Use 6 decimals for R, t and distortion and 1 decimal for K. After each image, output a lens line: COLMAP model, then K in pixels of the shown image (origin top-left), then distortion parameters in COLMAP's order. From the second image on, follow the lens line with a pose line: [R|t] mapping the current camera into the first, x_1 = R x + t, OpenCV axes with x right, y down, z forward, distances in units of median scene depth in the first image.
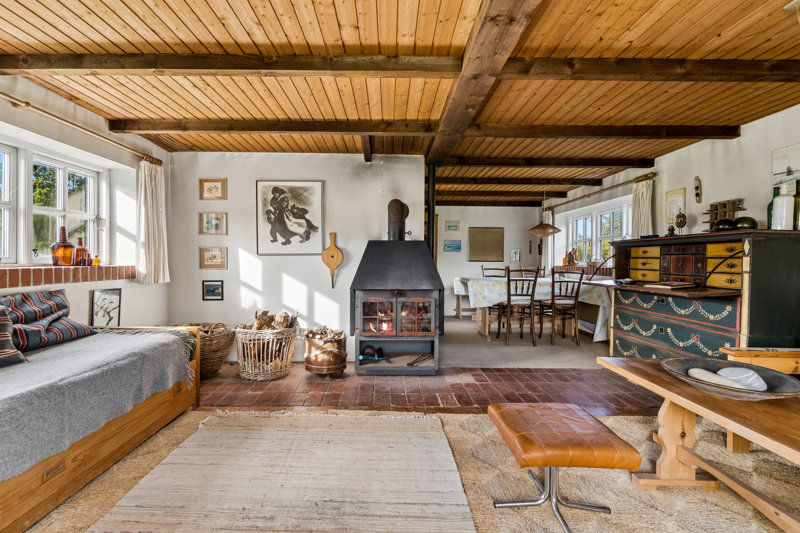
lens RADIAL K [[351.4, 0, 393.3], [0, 351.4, 261.5], [0, 0, 1]] dist [0.003813, 0.000382]
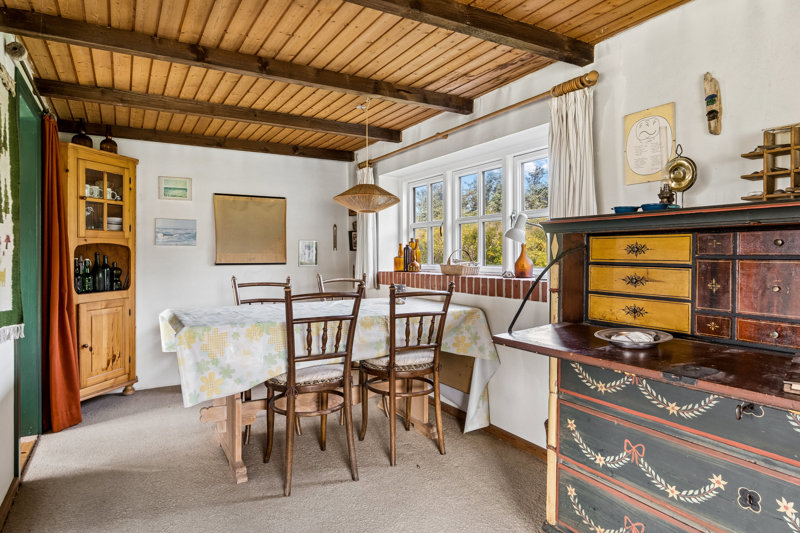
lens RADIAL K [[480.8, 0, 405.5], [0, 480.8, 254.6], [0, 0, 1]] dist [0.000045, 0.003206]
pose [[0.863109, -0.008962, 0.504938, 0.211078], [0.011428, 0.999933, -0.001787, -0.019794], [-0.504888, 0.007313, 0.863154, 0.588727]]
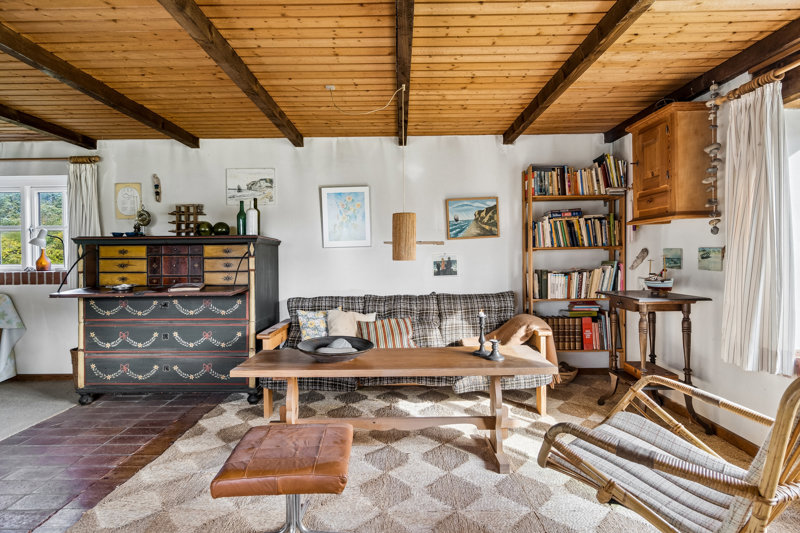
lens RADIAL K [[424.4, 0, 395.9], [0, 424.4, 261.0], [0, 0, 1]] dist [-0.021845, 0.003029]
pose [[0.012360, -0.020085, 0.999722, -0.256694], [0.016415, 0.999668, 0.019881, -0.012162], [-0.999789, 0.016165, 0.012686, 0.281345]]
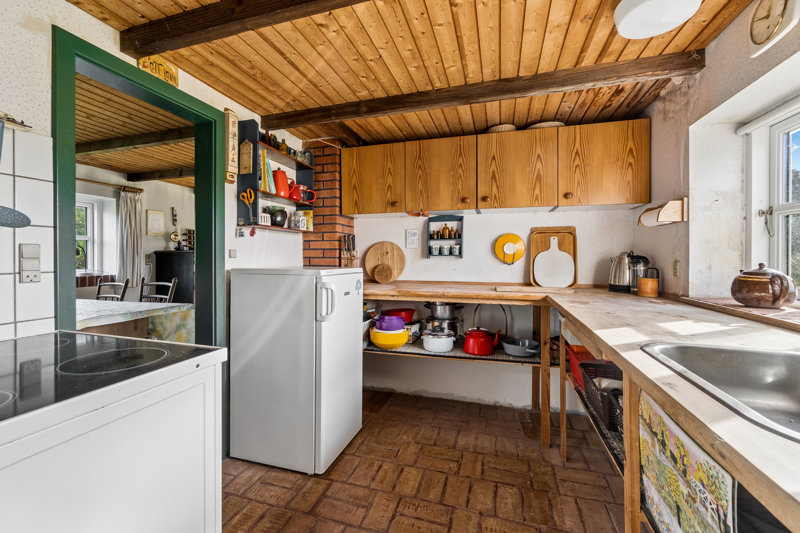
lens RADIAL K [[351.4, 0, 397.0], [0, 351.4, 260.1], [0, 0, 1]] dist [0.003813, 0.000382]
pose [[-0.959302, -0.016820, 0.281881, -0.384291], [-0.010831, 0.999682, 0.022789, -0.056508], [-0.282175, 0.018808, -0.959179, 1.849811]]
